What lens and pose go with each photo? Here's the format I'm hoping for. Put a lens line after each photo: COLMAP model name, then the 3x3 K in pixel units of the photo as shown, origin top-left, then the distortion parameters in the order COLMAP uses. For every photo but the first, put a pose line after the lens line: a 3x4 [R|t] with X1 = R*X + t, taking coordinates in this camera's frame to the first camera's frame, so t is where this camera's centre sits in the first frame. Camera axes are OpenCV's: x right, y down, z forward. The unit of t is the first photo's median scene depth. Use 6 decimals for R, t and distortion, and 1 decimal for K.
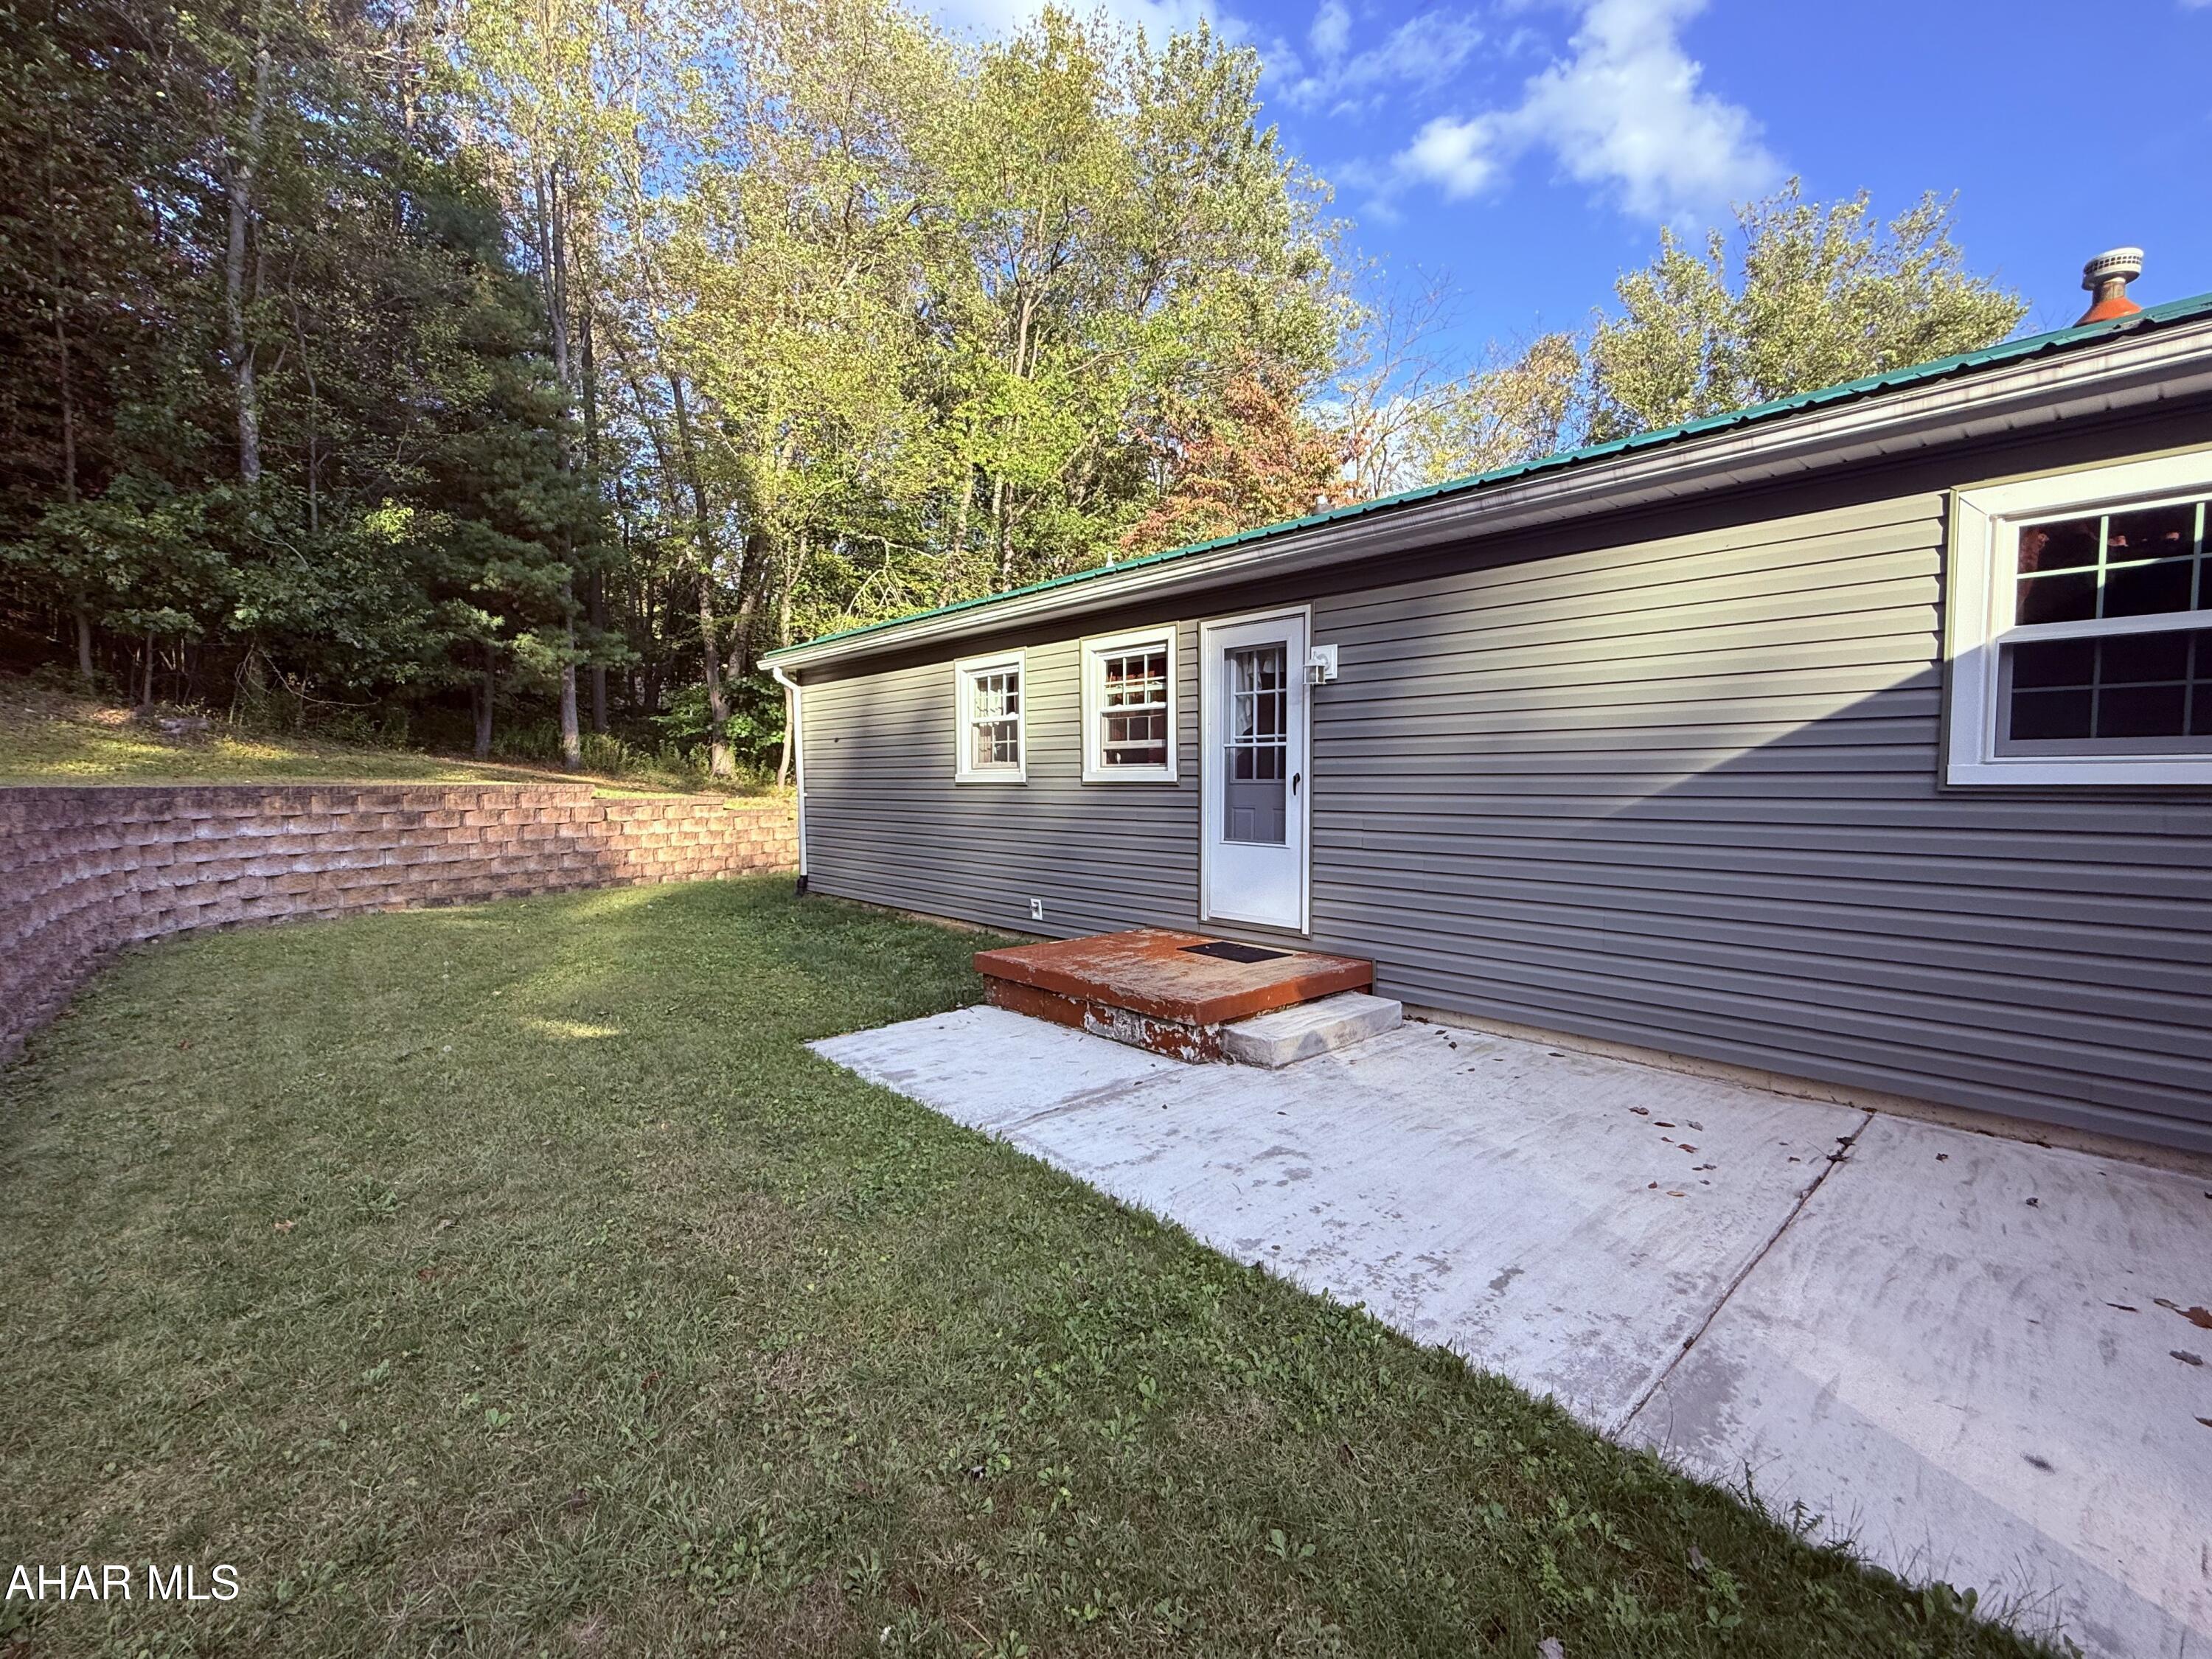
lens RADIAL K [[942.9, 0, 1108.7], [0, 942.9, 830.5], [0, 0, 1]] dist [-0.003826, -0.000076]
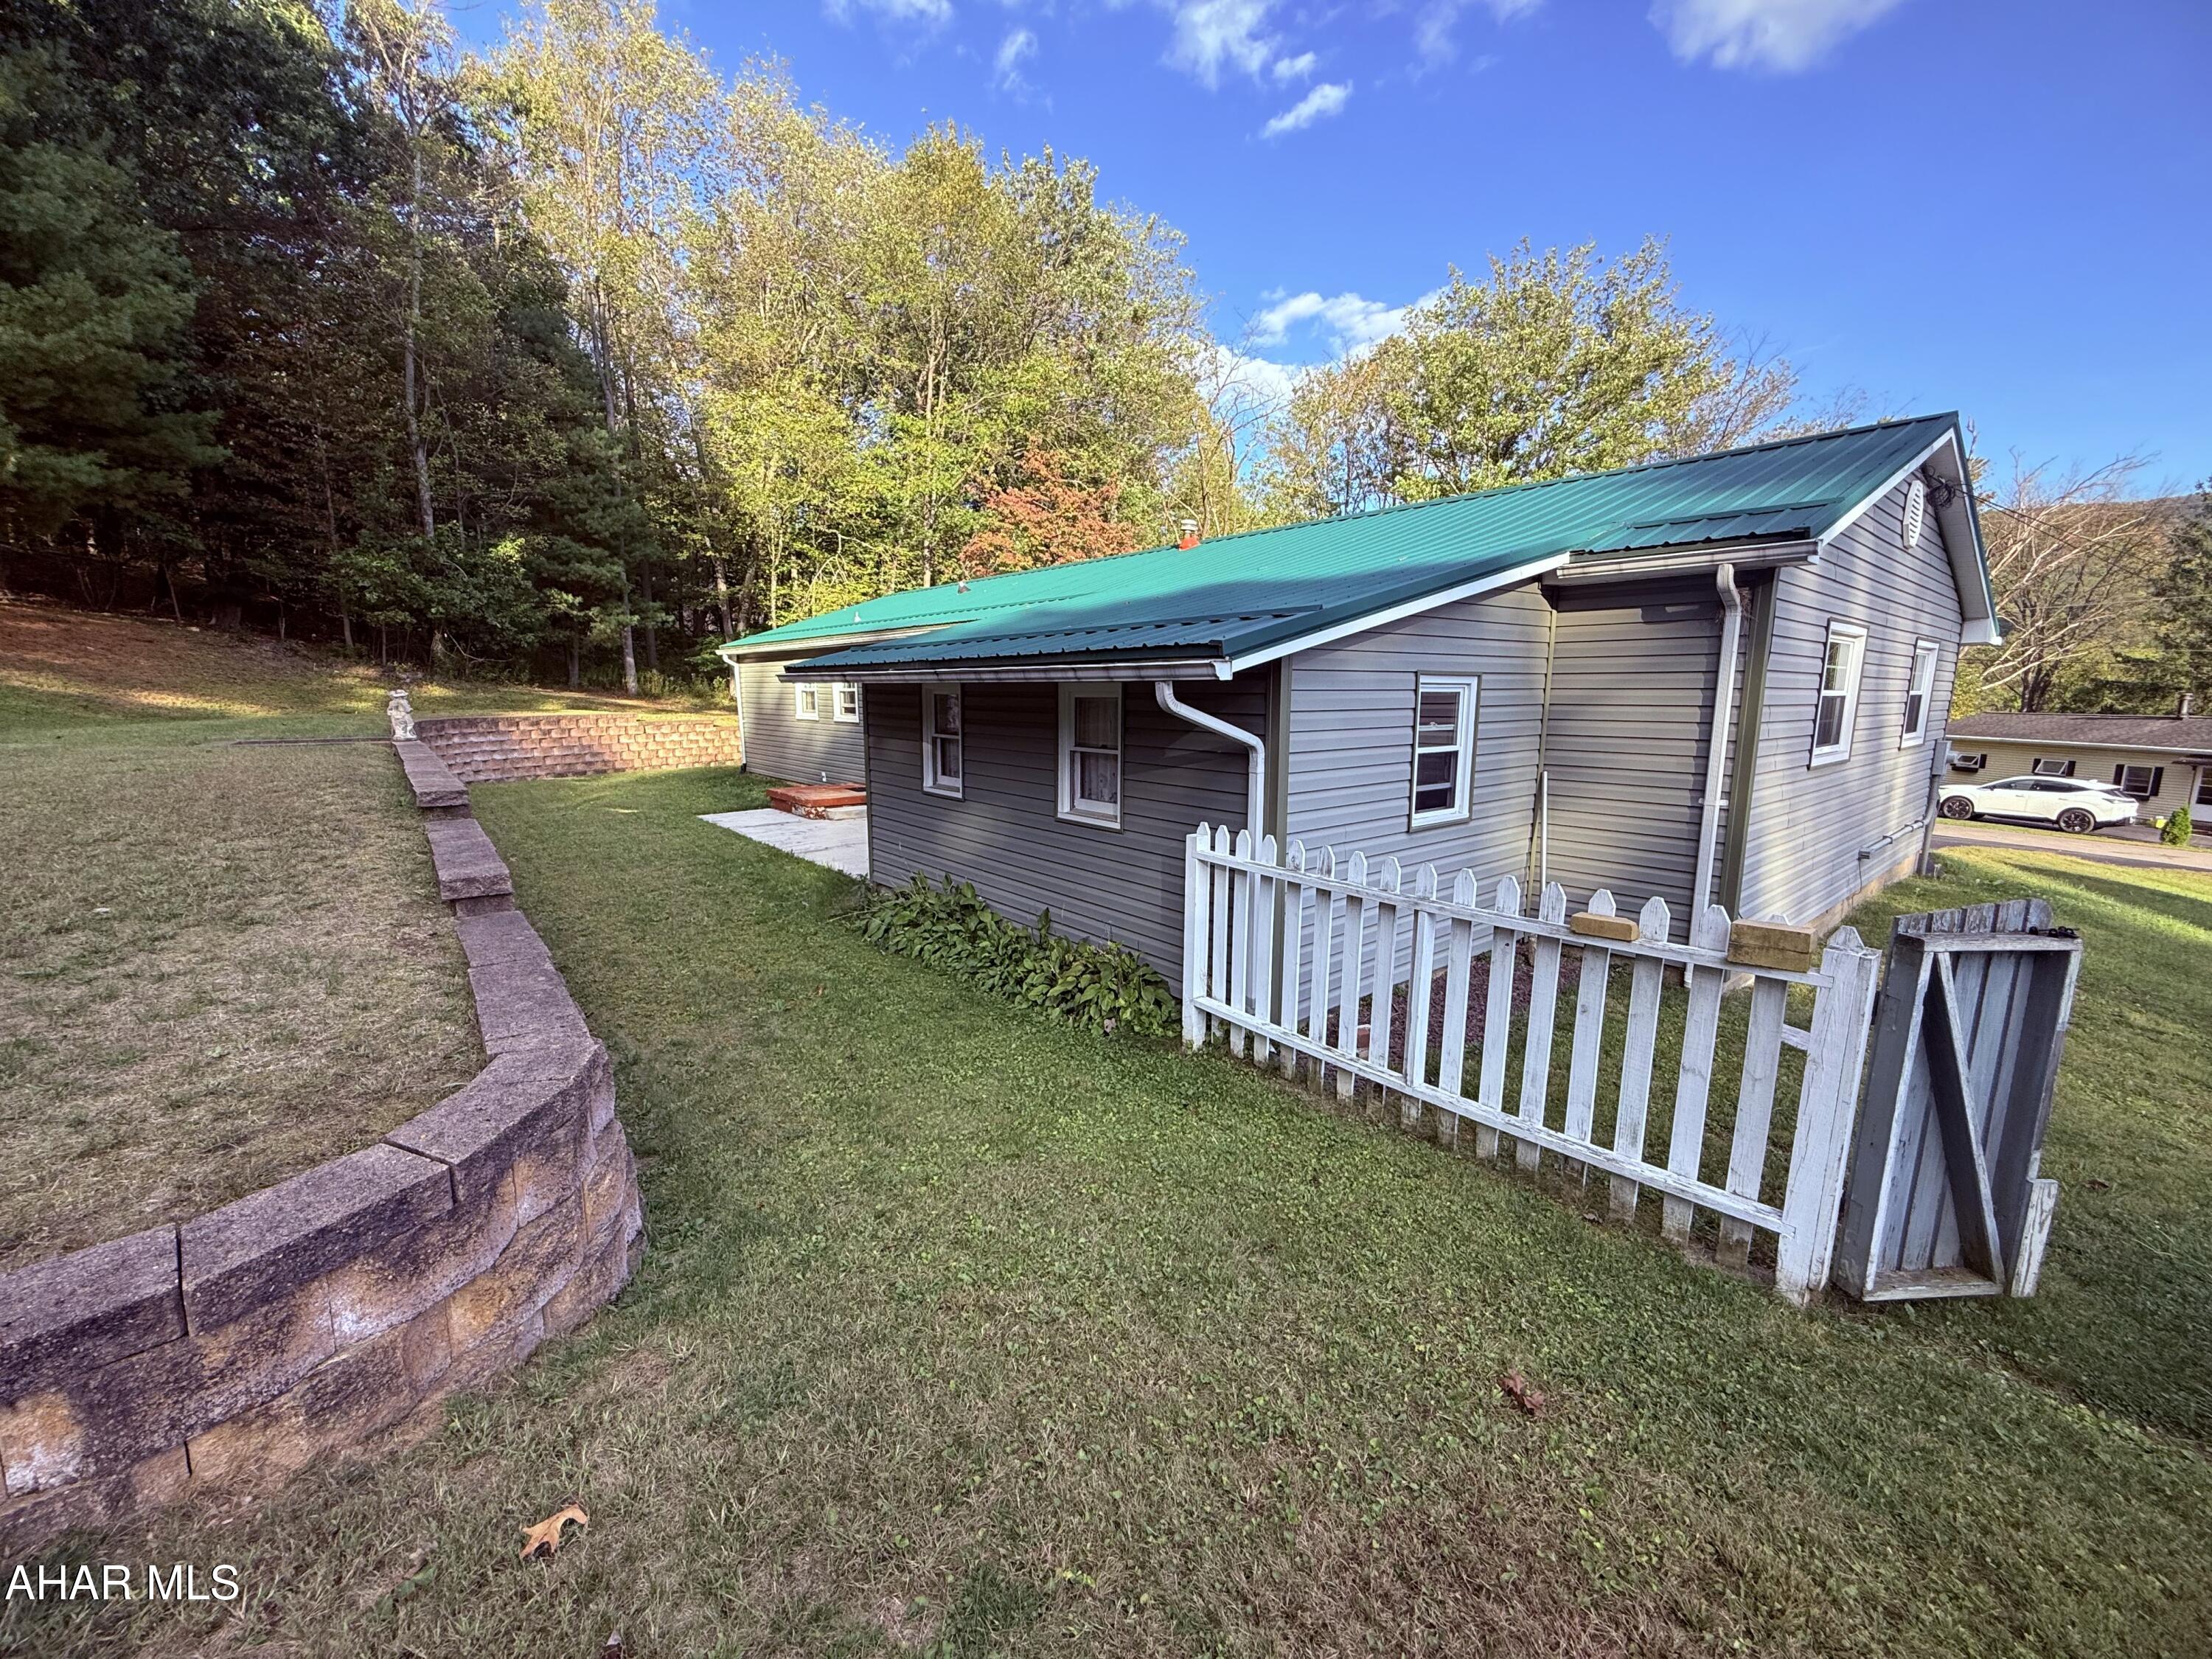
lens RADIAL K [[883.6, 0, 1103.5], [0, 883.6, 835.3], [0, 0, 1]] dist [-0.000494, 0.000174]
pose [[0.998860, 0.011085, -0.046420, 0.536290], [-0.005788, 0.993610, 0.112723, -0.015229], [0.047373, -0.112326, 0.992542, -0.837105]]
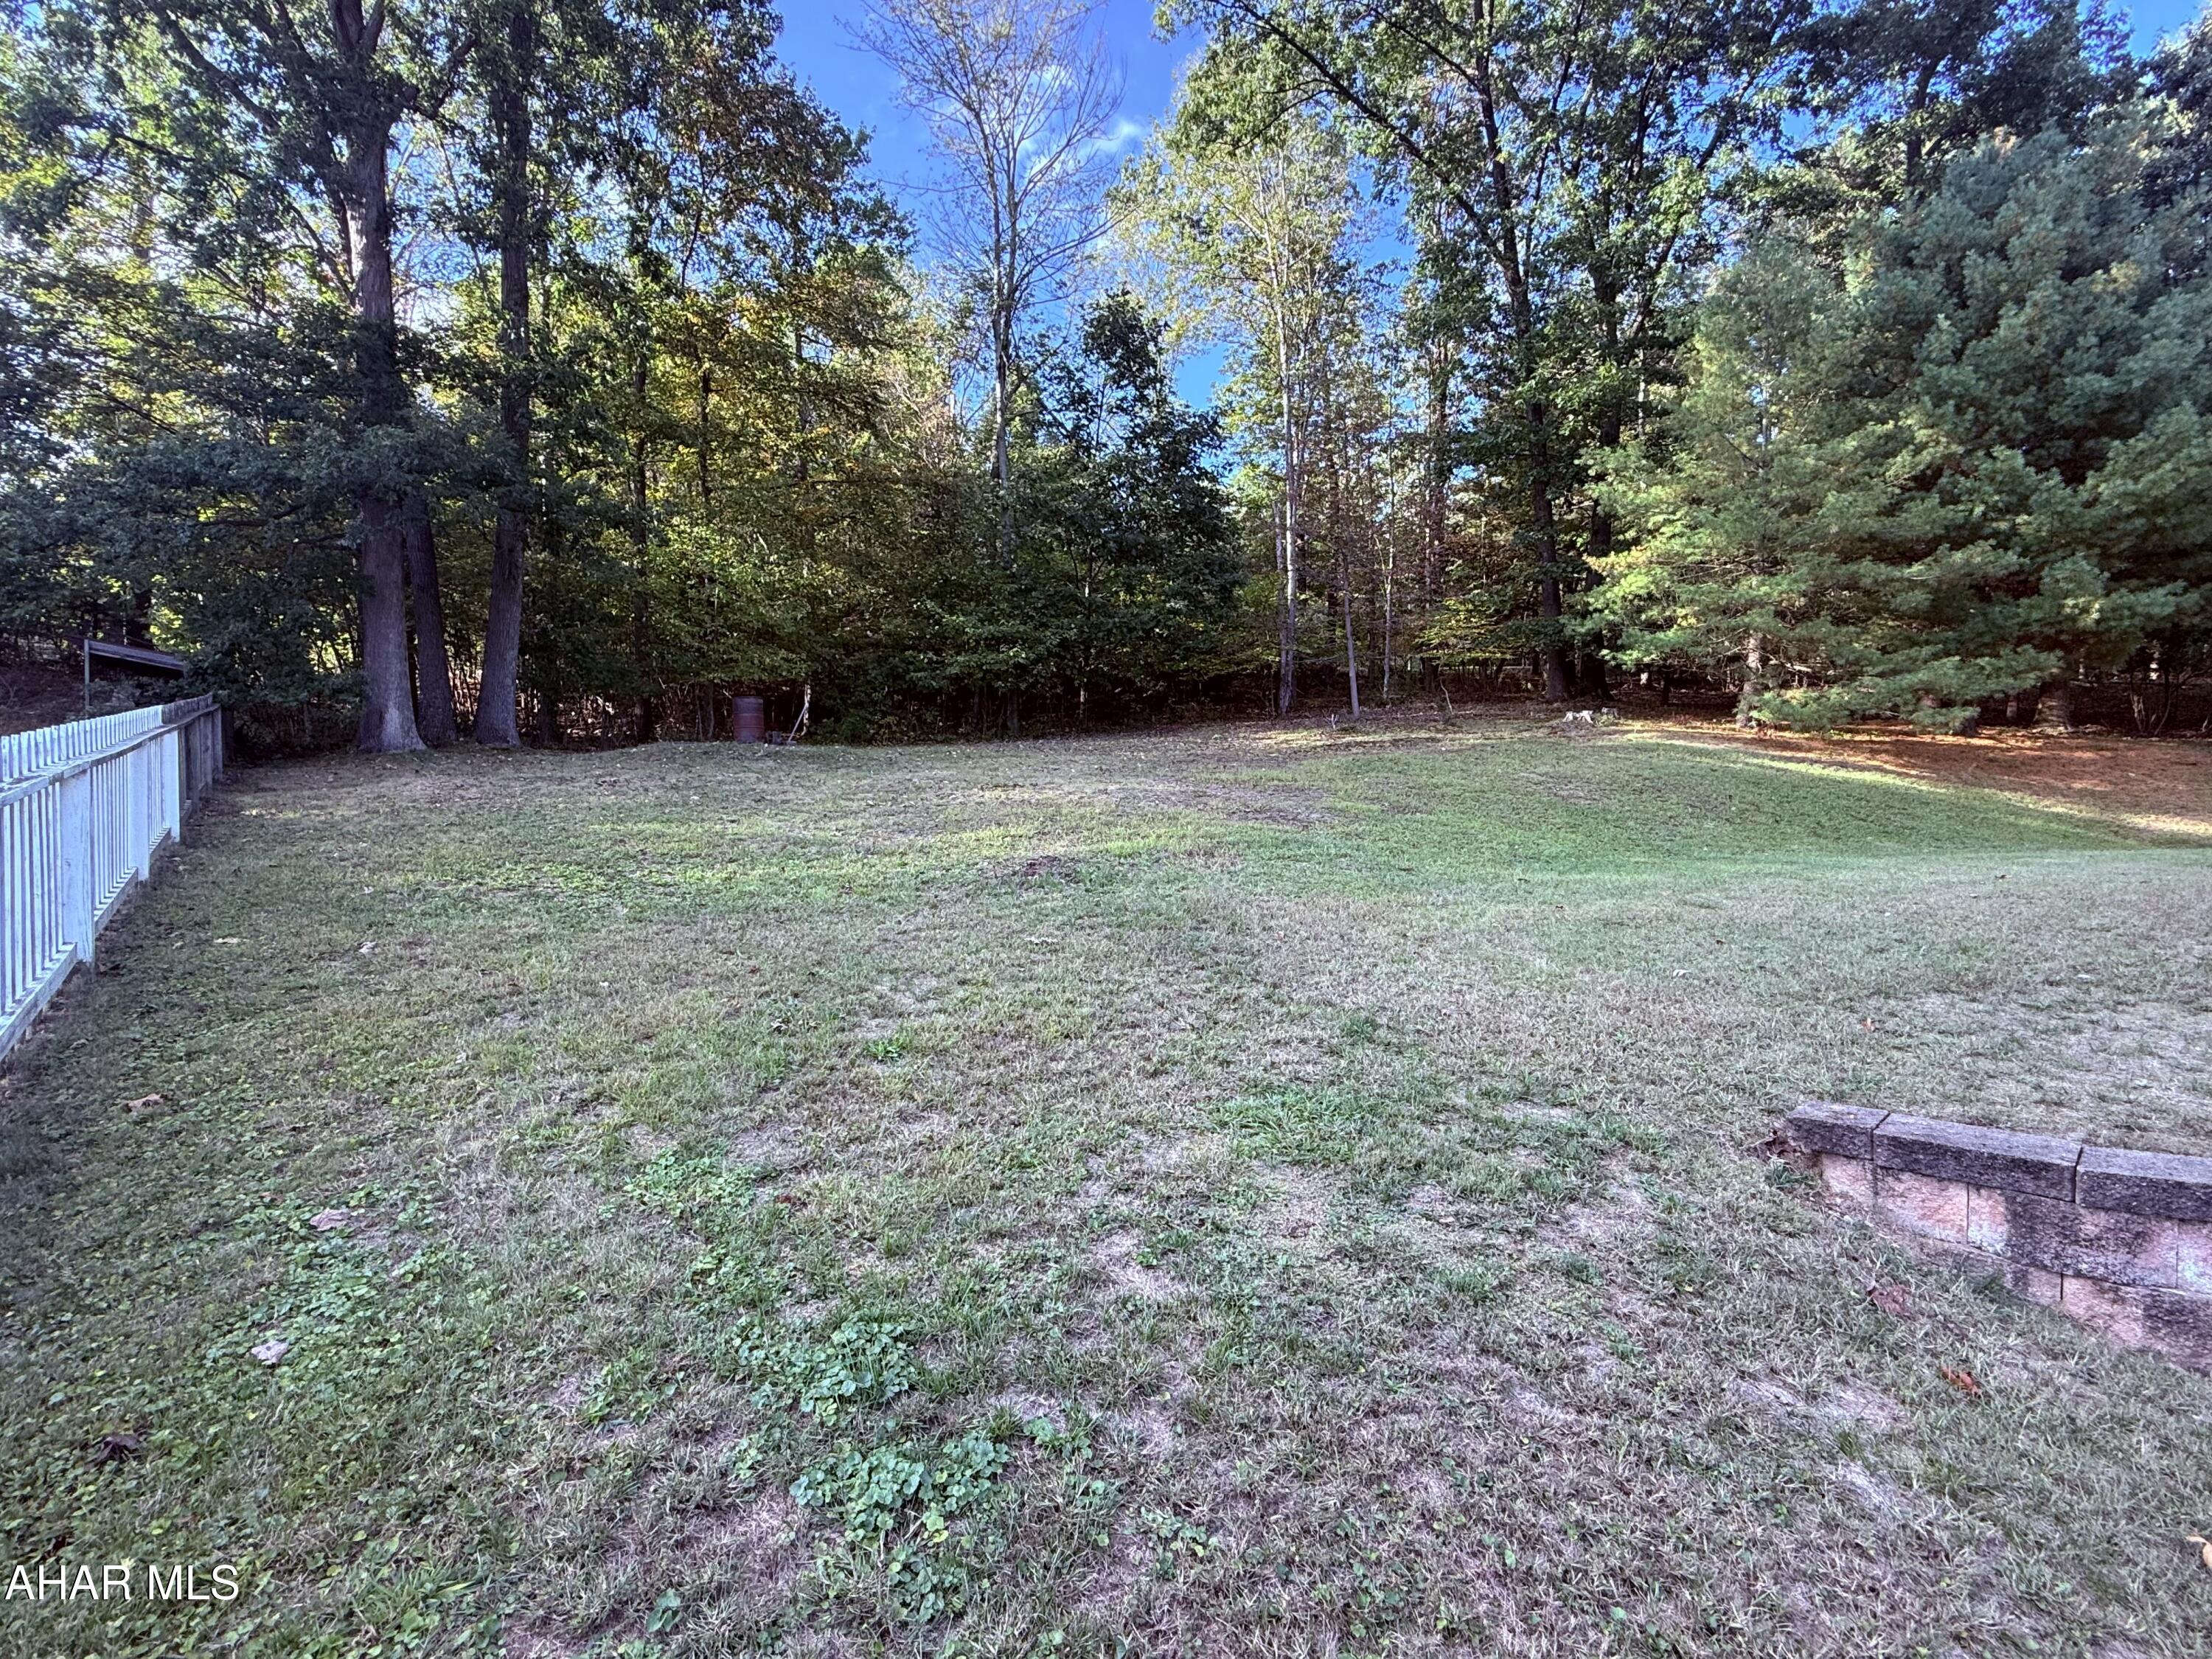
lens RADIAL K [[1039.5, 0, 1103.2], [0, 1039.5, 827.6], [0, 0, 1]] dist [-0.000809, 0.000556]
pose [[-0.103377, 0.007079, -0.994617, 0.662687], [-0.046909, 0.998827, 0.011985, -0.001609], [0.993536, 0.047895, -0.102923, -0.928348]]
